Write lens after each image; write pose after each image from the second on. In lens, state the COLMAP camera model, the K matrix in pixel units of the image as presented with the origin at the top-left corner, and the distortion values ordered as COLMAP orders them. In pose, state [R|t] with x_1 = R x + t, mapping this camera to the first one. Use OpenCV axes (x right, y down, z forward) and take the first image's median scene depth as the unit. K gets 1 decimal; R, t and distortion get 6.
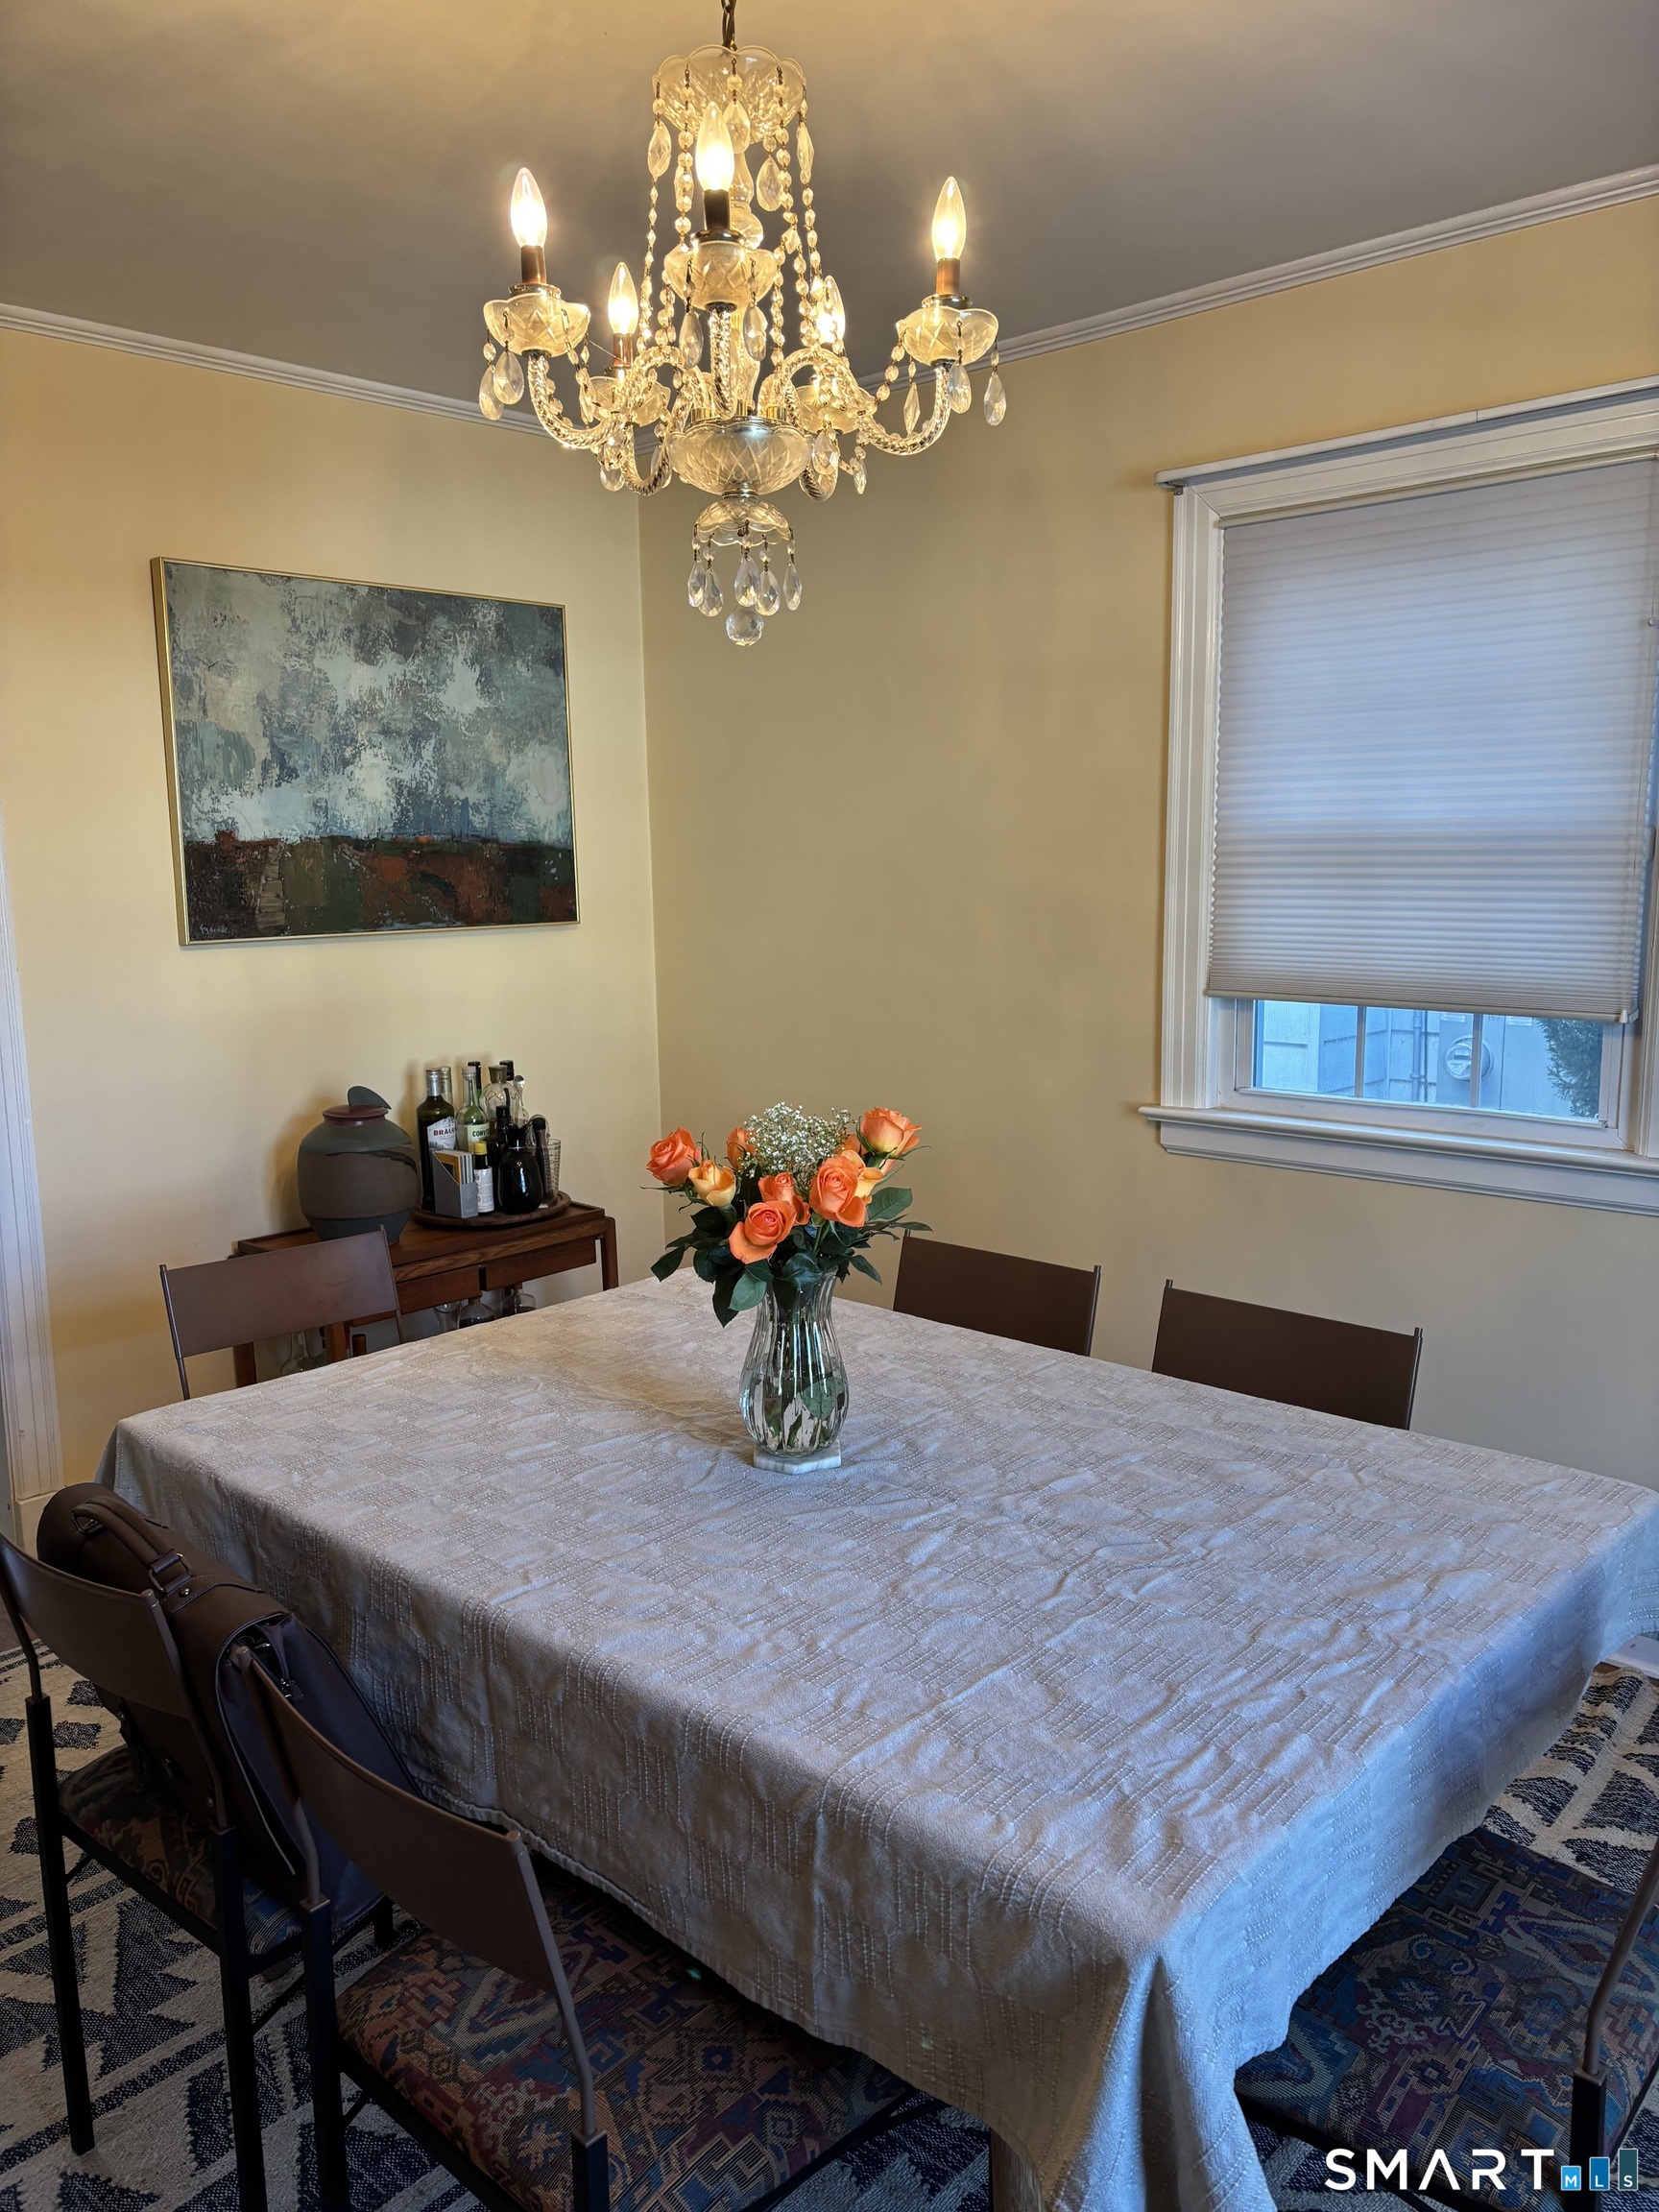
lens RADIAL K [[1663.0, 0, 840.4], [0, 1663.0, 1097.8], [0, 0, 1]] dist [0.073259, -0.090966]
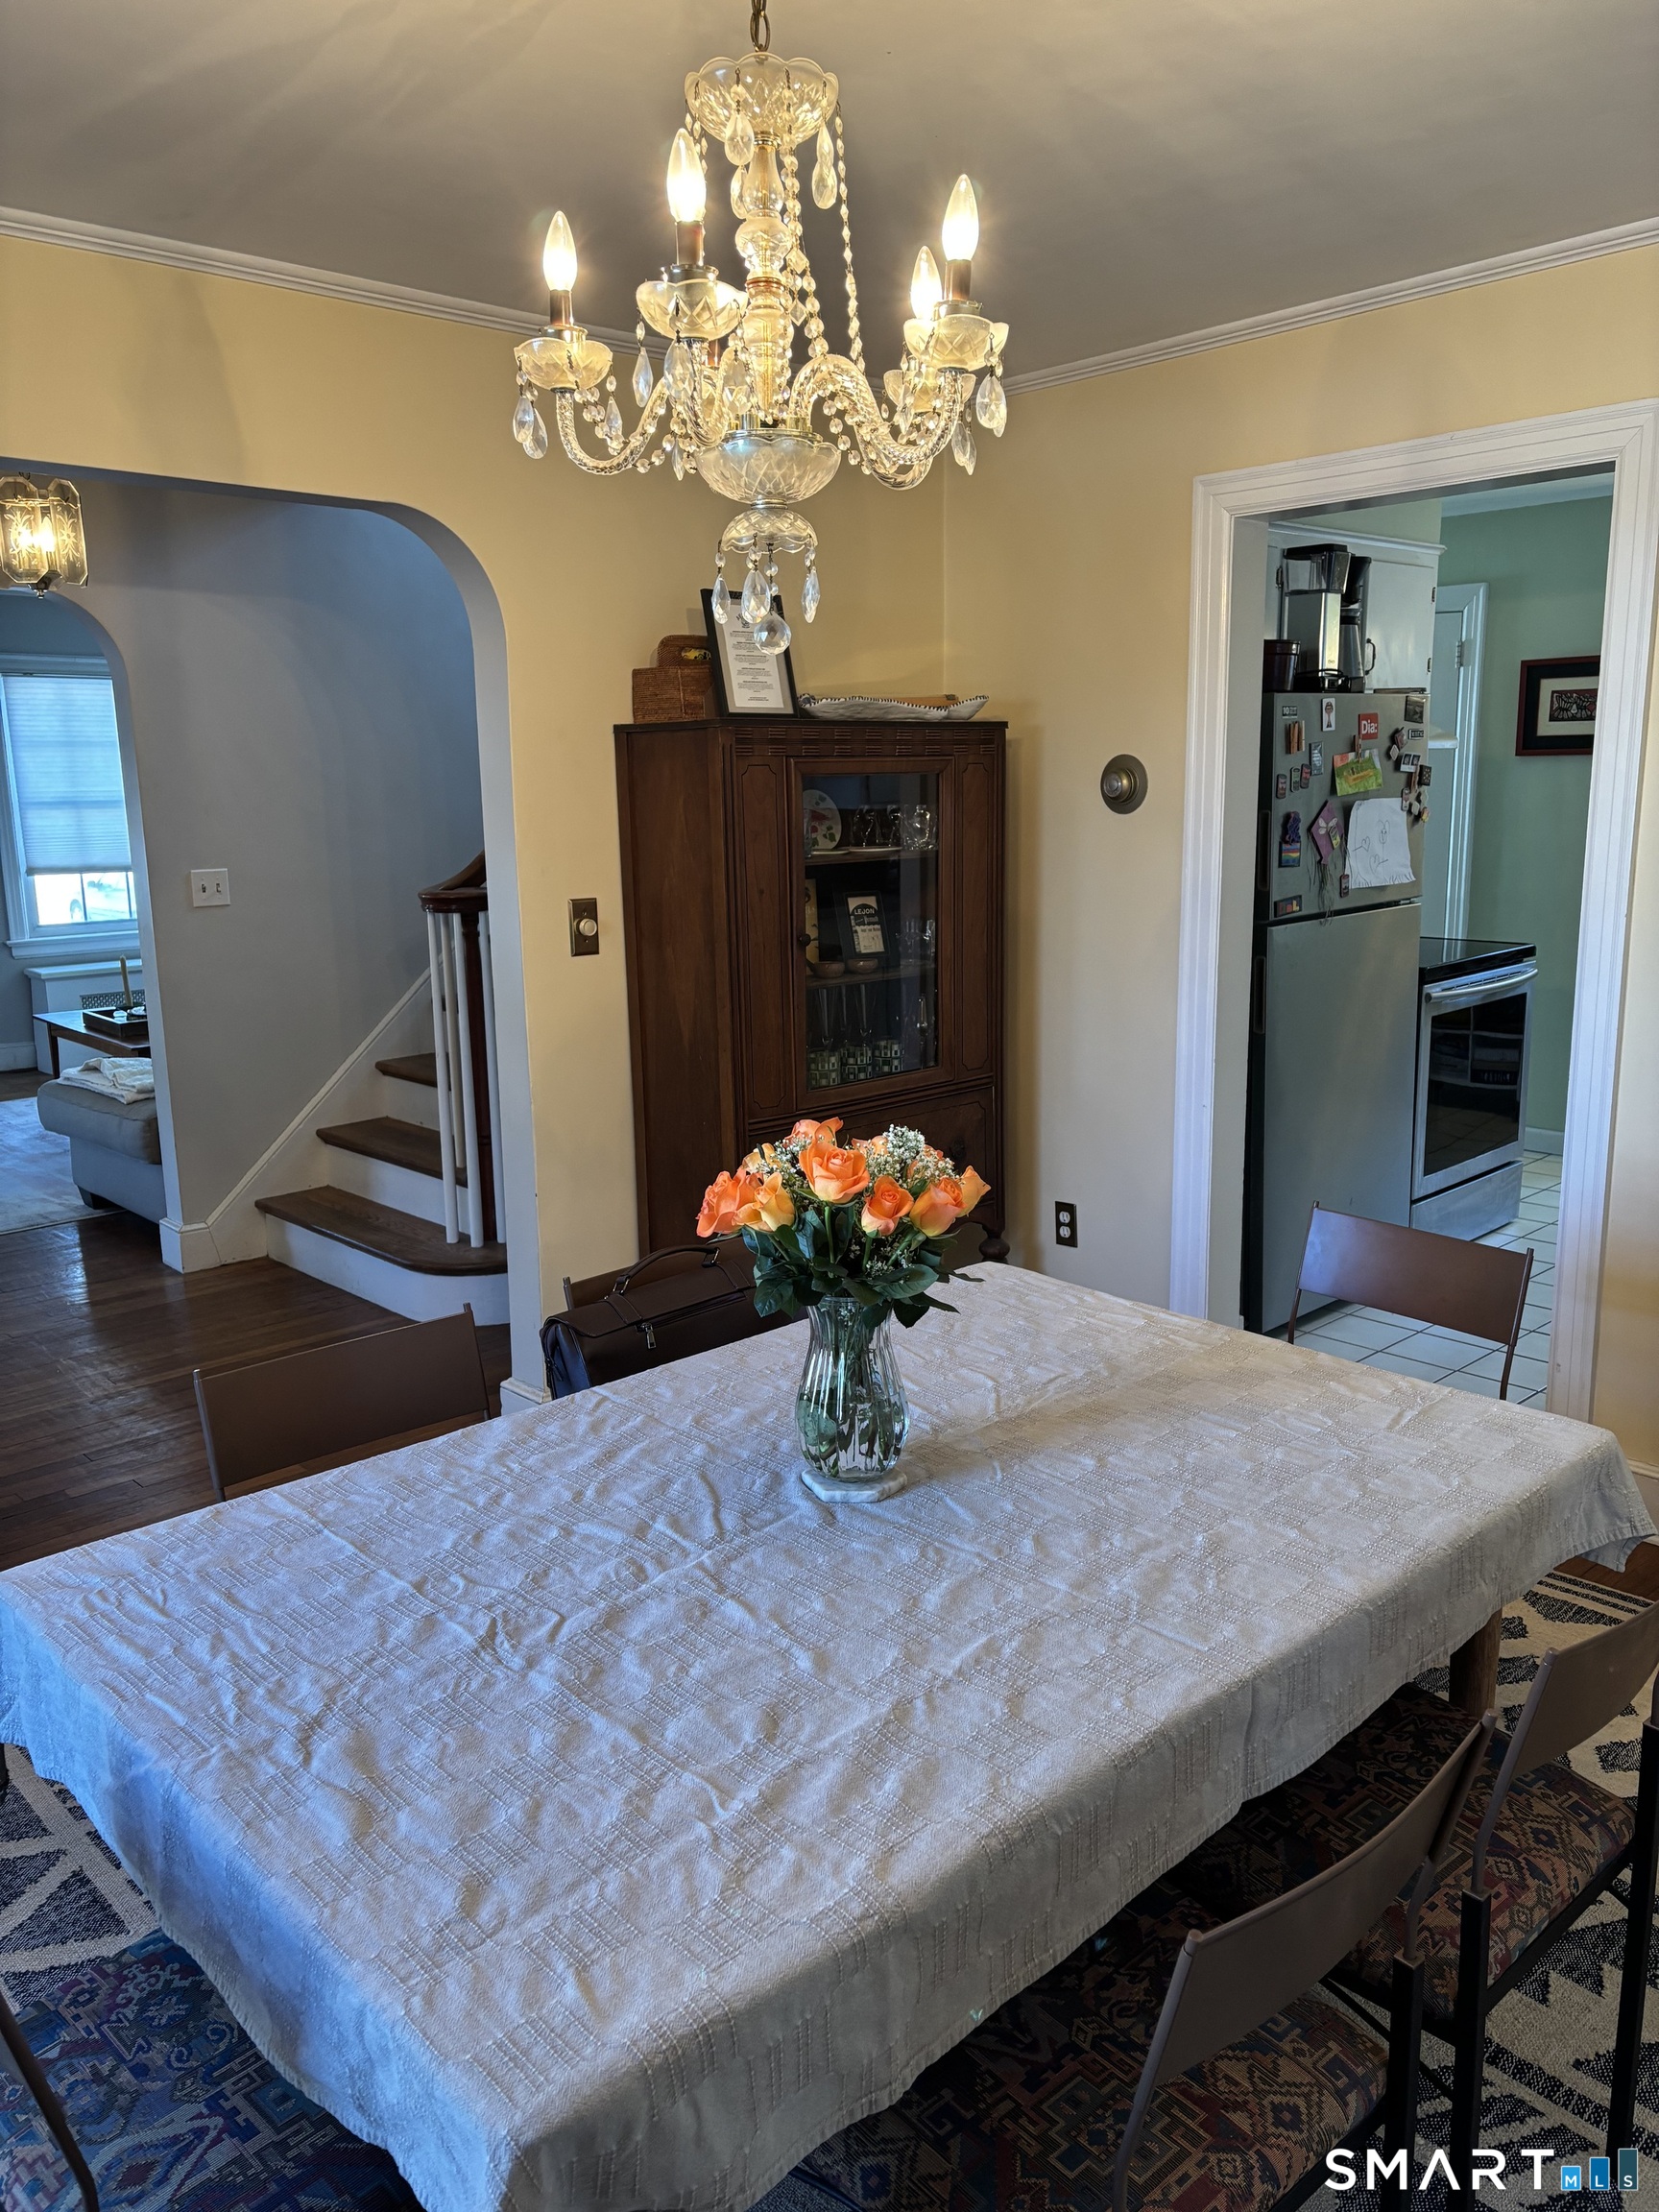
lens RADIAL K [[1663.0, 0, 837.8], [0, 1663.0, 1104.6], [0, 0, 1]] dist [0.073259, -0.090966]
pose [[-0.077301, 0.216829, -0.973144, 0.485244], [-0.135911, 0.964661, 0.225735, -0.119935], [0.987701, 0.149710, -0.045100, 0.555037]]
